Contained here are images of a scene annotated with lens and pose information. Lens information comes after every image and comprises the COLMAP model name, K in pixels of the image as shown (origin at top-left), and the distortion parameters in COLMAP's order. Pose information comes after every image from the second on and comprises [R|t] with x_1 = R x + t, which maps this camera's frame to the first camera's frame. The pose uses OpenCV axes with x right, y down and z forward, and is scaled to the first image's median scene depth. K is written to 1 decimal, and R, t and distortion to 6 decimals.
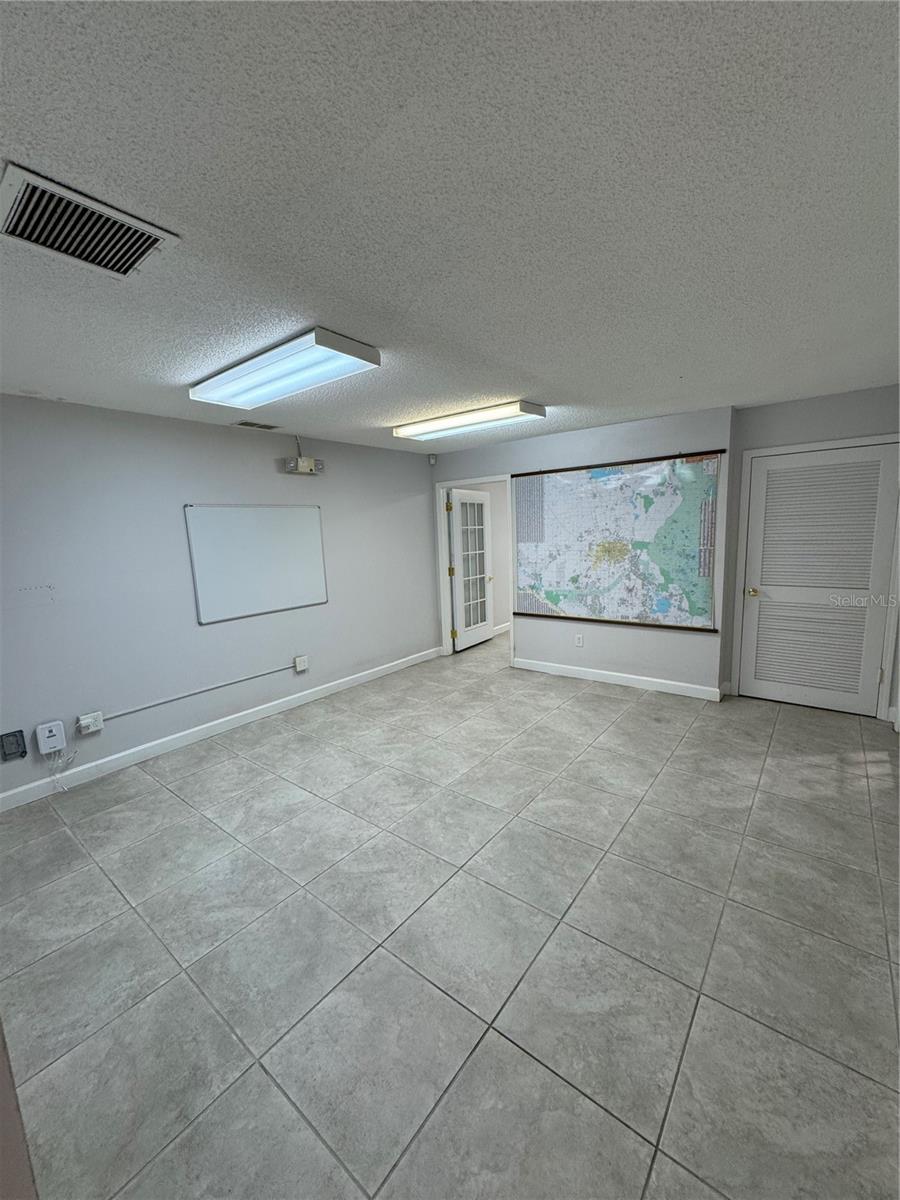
lens RADIAL K [[477.3, 0, 454.4], [0, 477.3, 598.9], [0, 0, 1]] dist [-0.000868, 0.000498]
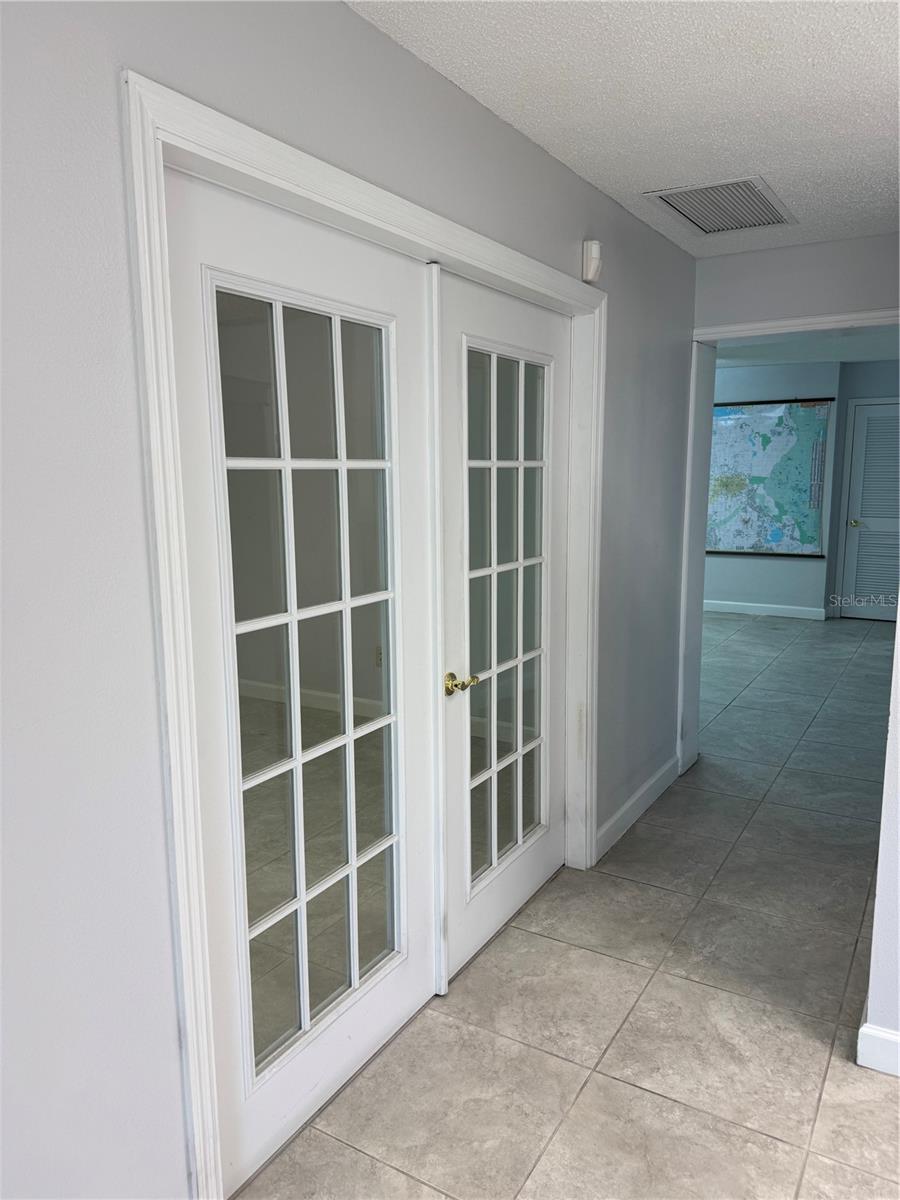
lens RADIAL K [[845.0, 0, 447.9], [0, 845.0, 598.1], [0, 0, 1]] dist [0.019472, -0.016435]
pose [[0.992534, 0.022096, 0.119950, -0.552984], [-0.021446, 0.999748, -0.006707, 0.190565], [-0.120068, 0.004085, 0.992757, -0.856849]]
